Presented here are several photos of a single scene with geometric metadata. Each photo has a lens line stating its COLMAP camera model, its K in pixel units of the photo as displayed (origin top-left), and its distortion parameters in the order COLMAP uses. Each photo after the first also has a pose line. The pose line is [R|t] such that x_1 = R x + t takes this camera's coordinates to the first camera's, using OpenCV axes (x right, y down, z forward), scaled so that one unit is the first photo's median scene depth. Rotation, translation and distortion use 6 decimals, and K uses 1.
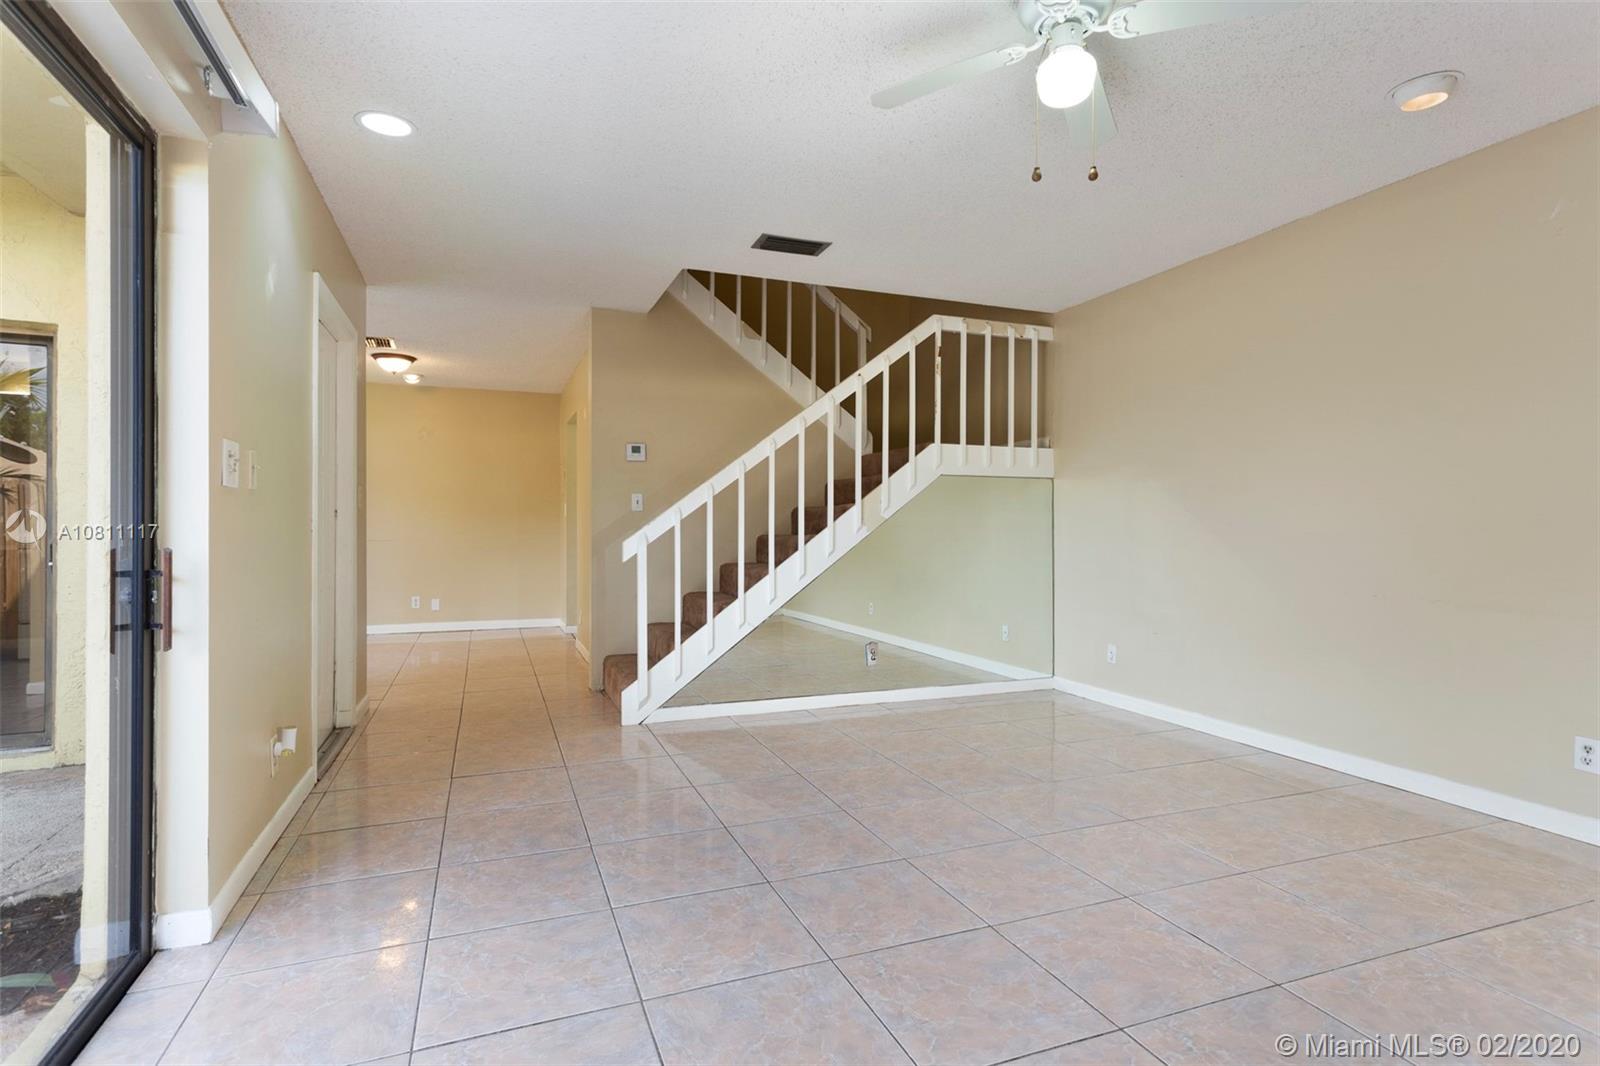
lens RADIAL K [[793.2, 0, 802.3], [0, 793.2, 527.1], [0, 0, 1]] dist [0.008494, 0.001615]
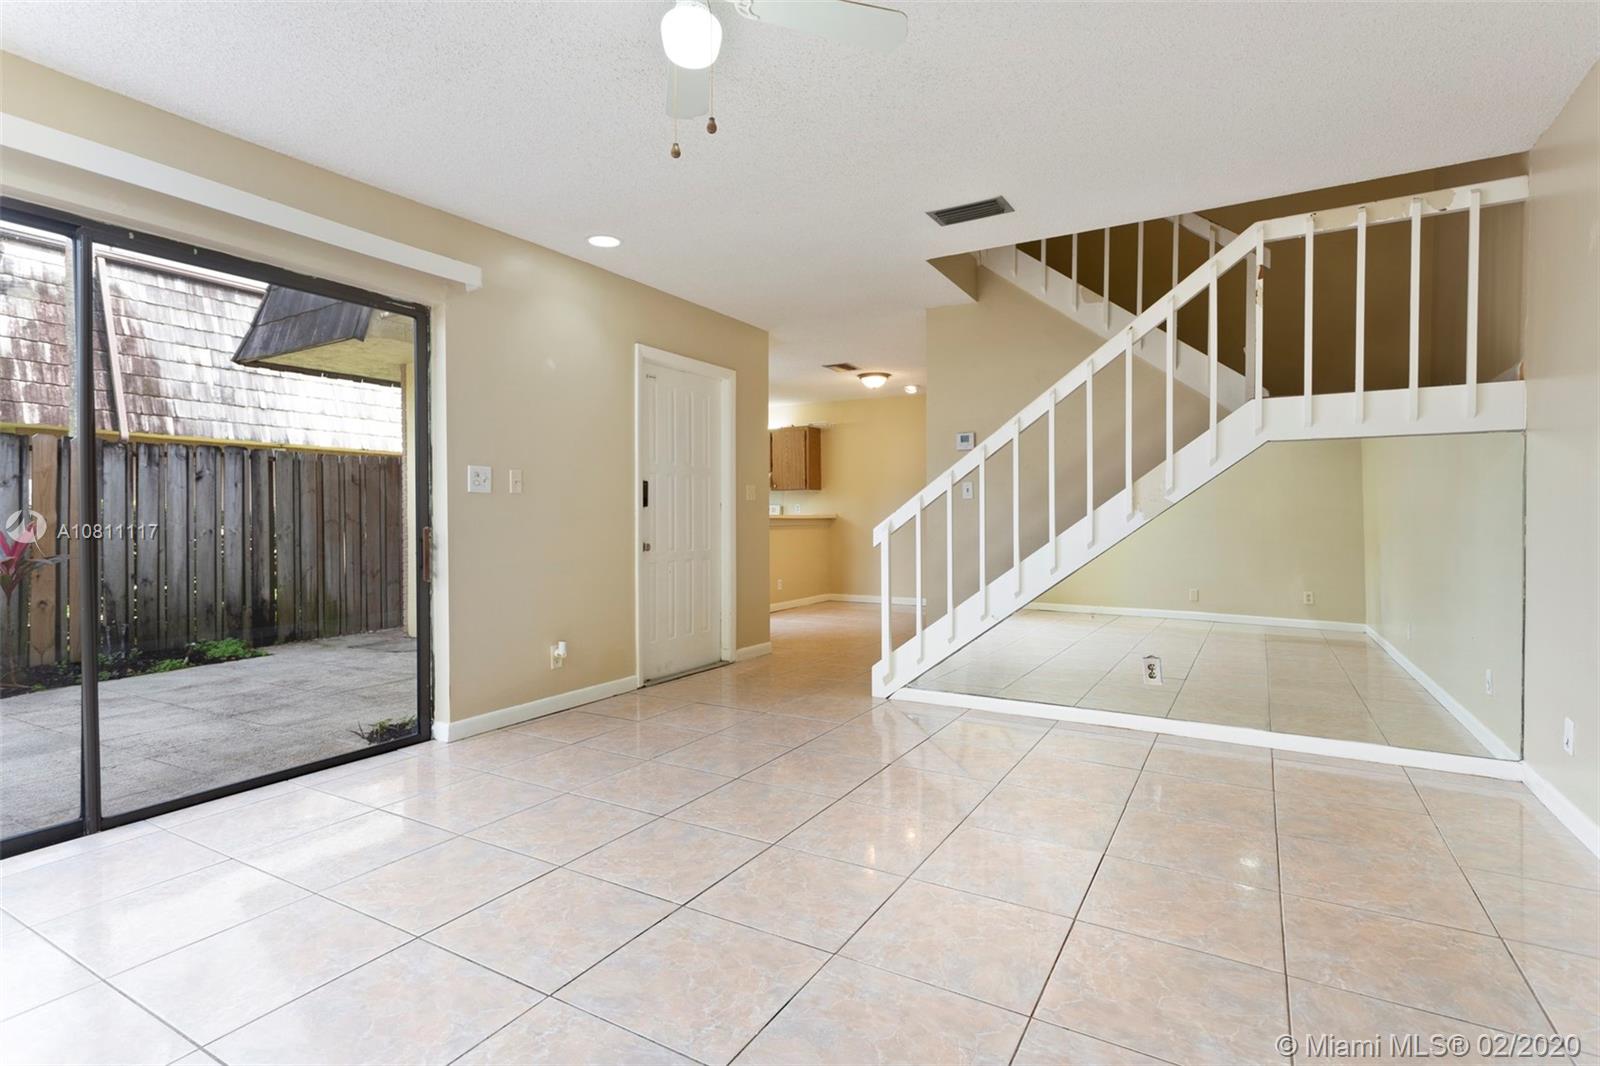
lens RADIAL K [[793.2, 0, 796.0], [0, 793.2, 527.5], [0, 0, 1]] dist [0.008494, 0.001615]
pose [[0.612349, 0.008723, -0.790539, 0.558674], [0.002261, 0.999916, 0.012786, 0.002911], [0.790584, -0.009617, 0.612278, 0.246945]]
